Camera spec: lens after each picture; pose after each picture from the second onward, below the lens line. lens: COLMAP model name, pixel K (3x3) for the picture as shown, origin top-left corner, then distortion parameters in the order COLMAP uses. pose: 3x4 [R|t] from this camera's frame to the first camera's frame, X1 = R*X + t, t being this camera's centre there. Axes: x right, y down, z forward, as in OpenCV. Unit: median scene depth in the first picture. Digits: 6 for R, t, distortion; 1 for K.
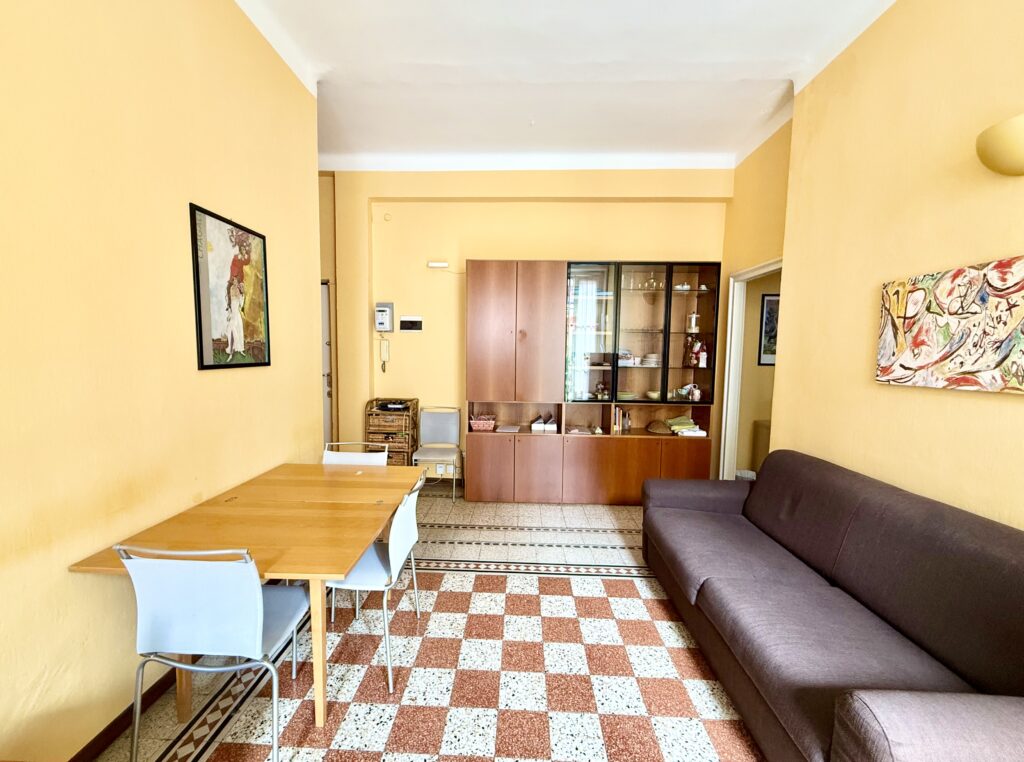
lens RADIAL K [[409.4, 0, 507.8], [0, 409.4, 382.1], [0, 0, 1]] dist [0.002622, 0.000343]
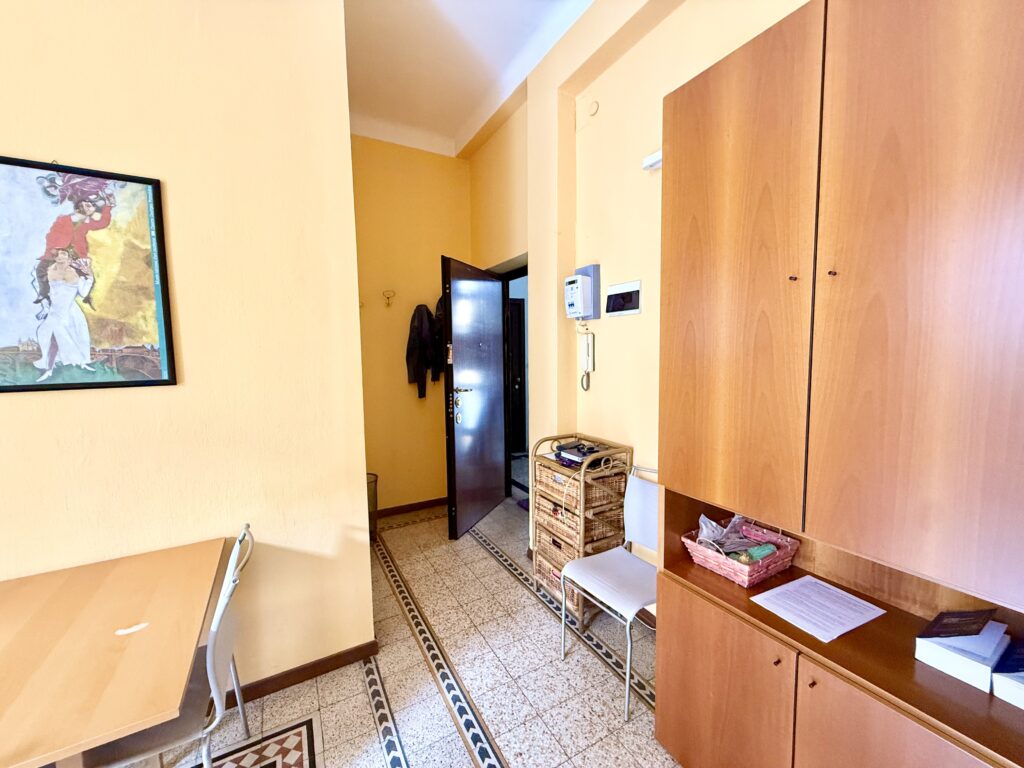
lens RADIAL K [[409.4, 0, 511.0], [0, 409.4, 382.2], [0, 0, 1]] dist [0.002622, 0.000343]
pose [[0.516564, 0.048262, -0.854888, 0.179634], [-0.044746, 0.998568, 0.029335, -0.065846], [0.855079, 0.023099, 0.517983, 0.851227]]
